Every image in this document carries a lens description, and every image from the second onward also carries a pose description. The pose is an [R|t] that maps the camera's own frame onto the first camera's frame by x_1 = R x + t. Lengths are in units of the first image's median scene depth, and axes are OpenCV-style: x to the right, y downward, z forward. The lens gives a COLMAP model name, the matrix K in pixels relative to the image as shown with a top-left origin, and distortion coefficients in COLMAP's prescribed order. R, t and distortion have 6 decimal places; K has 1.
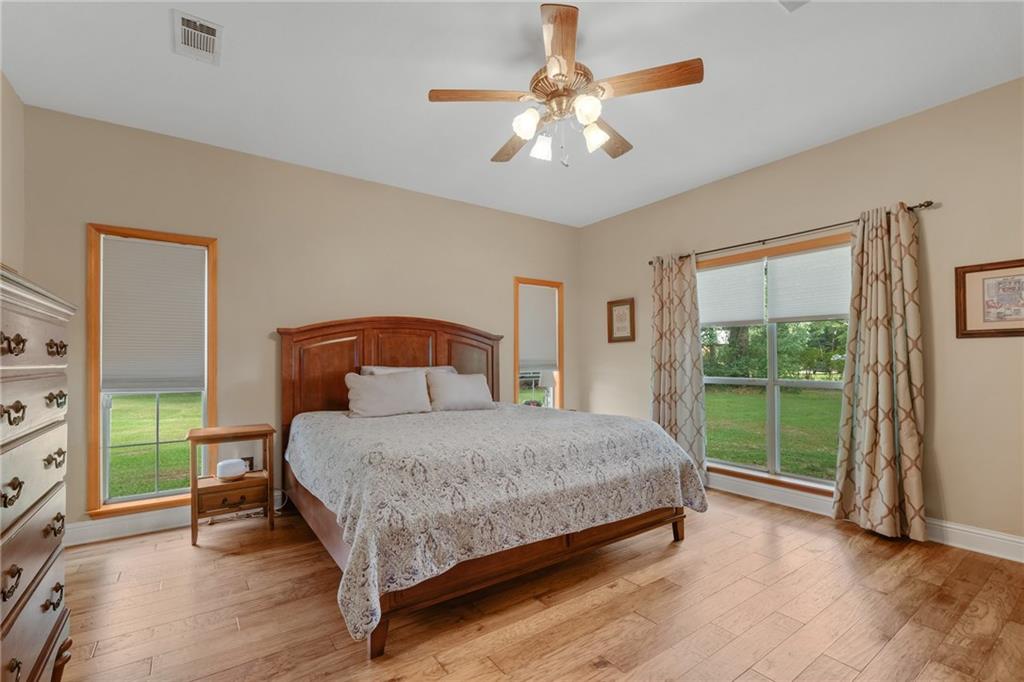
lens RADIAL K [[457.1, 0, 509.3], [0, 457.1, 369.7], [0, 0, 1]] dist [-0.001624, -0.000801]
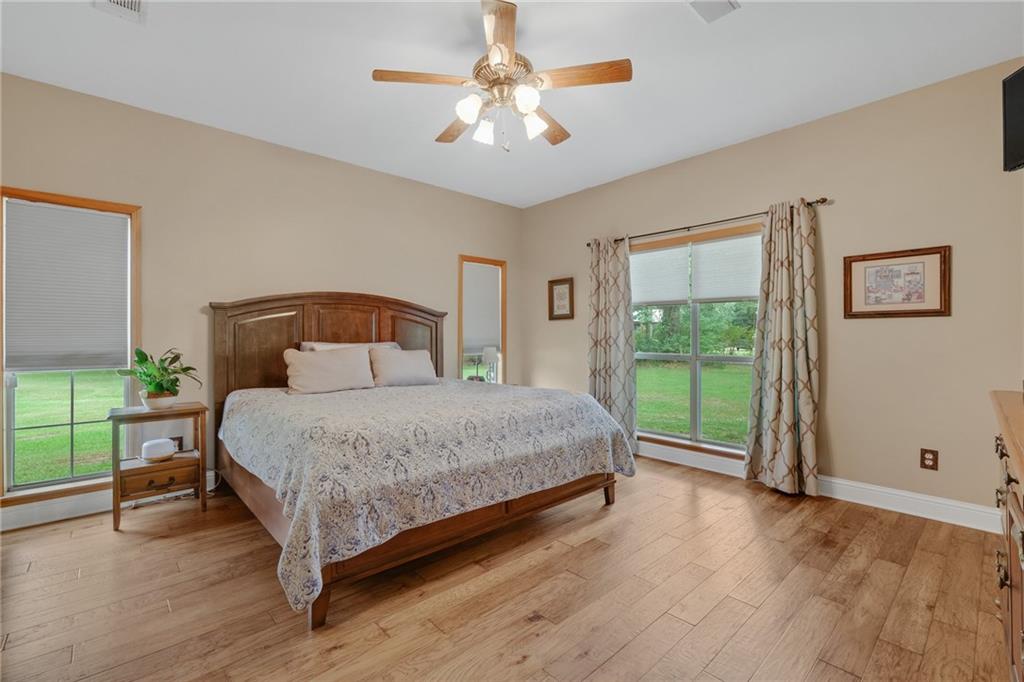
lens RADIAL K [[454.3, 0, 509.2], [0, 454.3, 344.5], [0, 0, 1]] dist [-0.000356, -0.000148]
pose [[0.993001, 0.001587, 0.118094, 0.007425], [-0.001116, 0.999991, -0.004054, 0.001898], [-0.118099, 0.003894, 0.992994, -0.034831]]
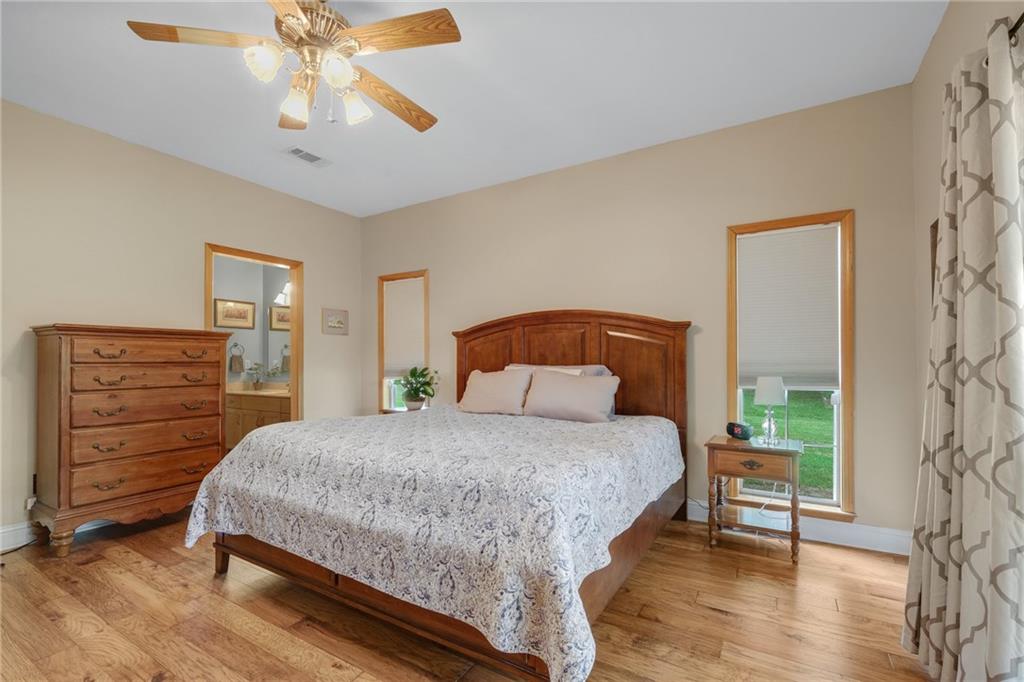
lens RADIAL K [[457.1, 0, 509.3], [0, 457.1, 369.7], [0, 0, 1]] dist [-0.001624, -0.000801]
pose [[0.385414, 0.024700, -0.922413, 0.809166], [-0.018405, 0.999649, 0.019078, -0.018093], [0.922560, 0.009624, 0.385733, 0.785410]]
